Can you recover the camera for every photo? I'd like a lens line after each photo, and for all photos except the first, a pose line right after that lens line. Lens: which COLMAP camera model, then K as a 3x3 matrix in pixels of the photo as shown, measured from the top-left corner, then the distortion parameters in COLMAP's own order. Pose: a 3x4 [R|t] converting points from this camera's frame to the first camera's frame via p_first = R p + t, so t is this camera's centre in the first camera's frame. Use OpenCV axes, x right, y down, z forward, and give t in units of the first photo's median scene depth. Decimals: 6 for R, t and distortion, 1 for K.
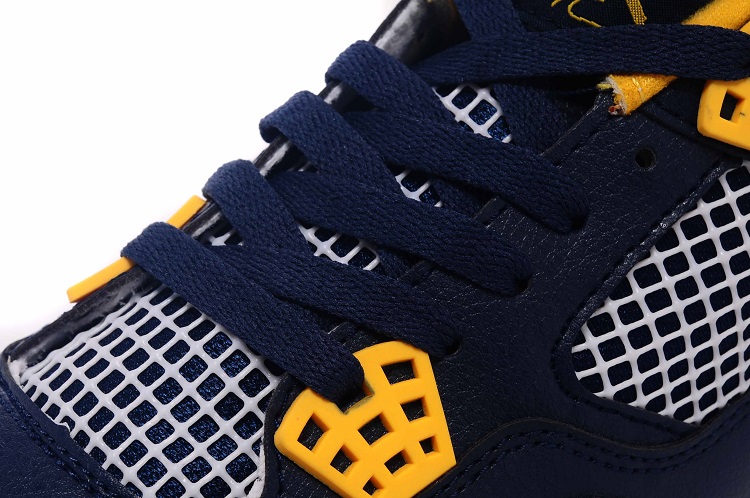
lens RADIAL K [[2067.1, 0, 375.4], [0, 2067.1, 242.9], [0, 0, 1]] dist [-0.041007, 0.000000]
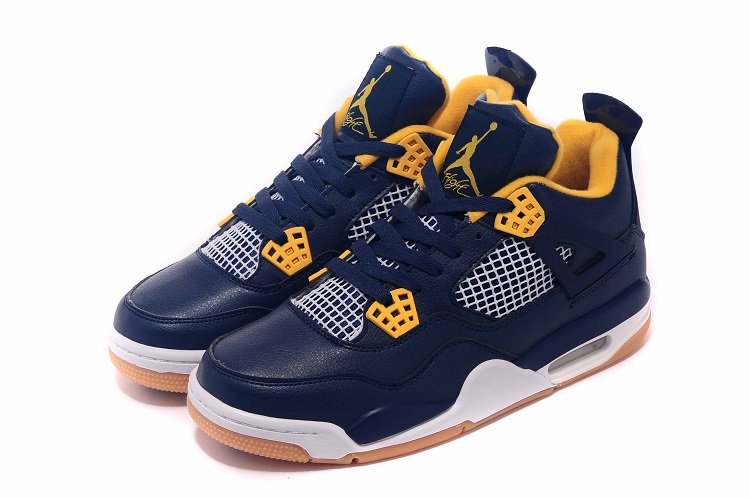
lens RADIAL K [[2214.0, 0, 378.6], [0, 2214.0, 253.4], [0, 0, 1]] dist [-0.285366, 0.000000]
pose [[0.991454, -0.004039, -0.130391, 0.439662], [-0.007143, 0.996340, -0.085179, 0.295501], [0.130258, 0.085383, 0.987797, -2.579174]]
